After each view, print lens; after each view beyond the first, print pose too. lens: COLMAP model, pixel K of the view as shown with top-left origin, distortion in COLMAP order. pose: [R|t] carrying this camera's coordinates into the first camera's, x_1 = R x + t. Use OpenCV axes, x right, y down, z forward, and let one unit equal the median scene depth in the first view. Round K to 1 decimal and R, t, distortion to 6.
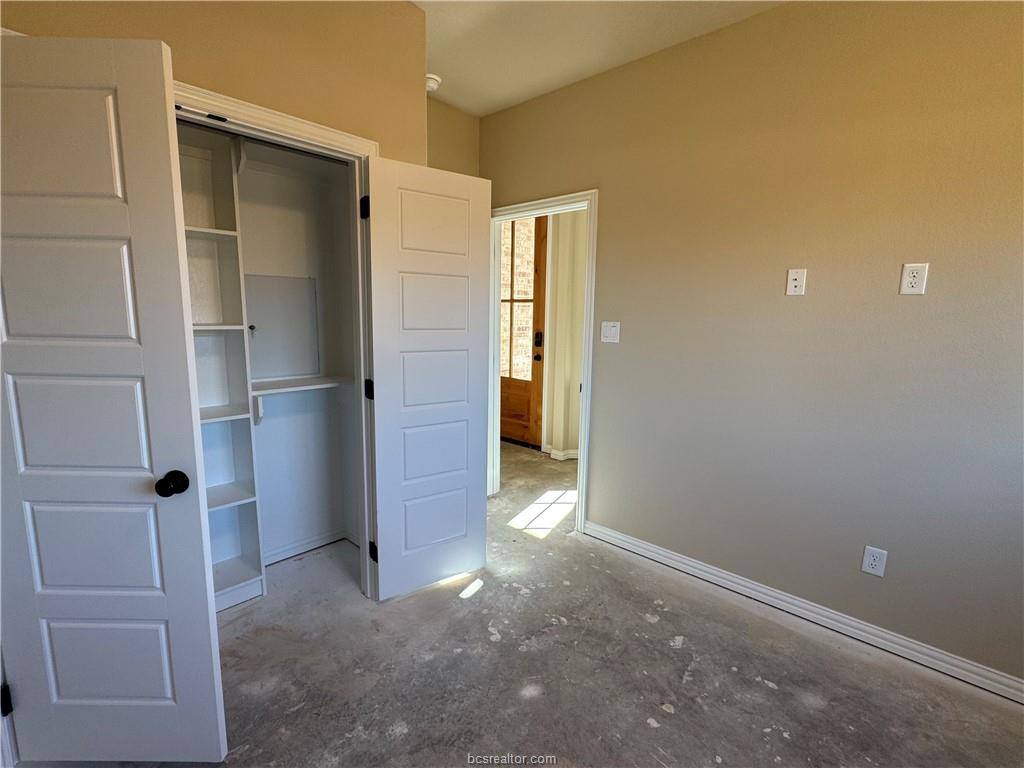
lens RADIAL K [[472.6, 0, 513.4], [0, 472.6, 382.2], [0, 0, 1]] dist [-0.000061, -0.000075]
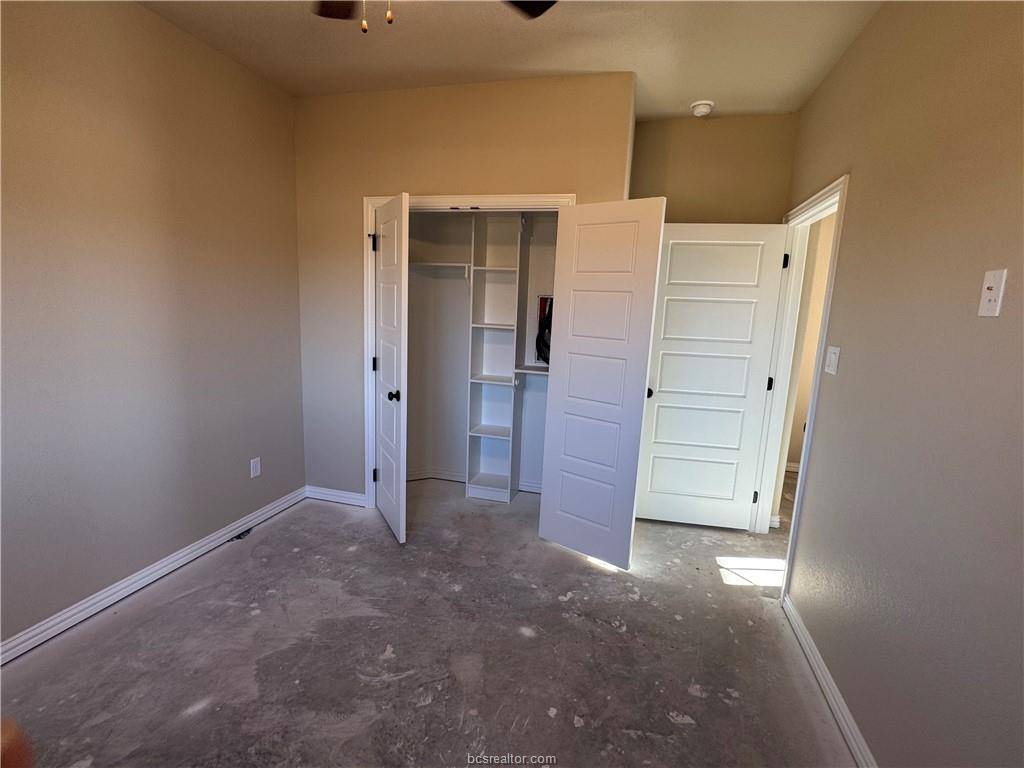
lens RADIAL K [[472.6, 0, 517.8], [0, 472.6, 381.9], [0, 0, 1]] dist [-0.000061, -0.000075]
pose [[0.476965, 0.144792, -0.866914, 0.835727], [-0.167278, 0.983263, 0.072191, -0.056302], [0.862857, 0.110583, 0.493203, 0.255225]]
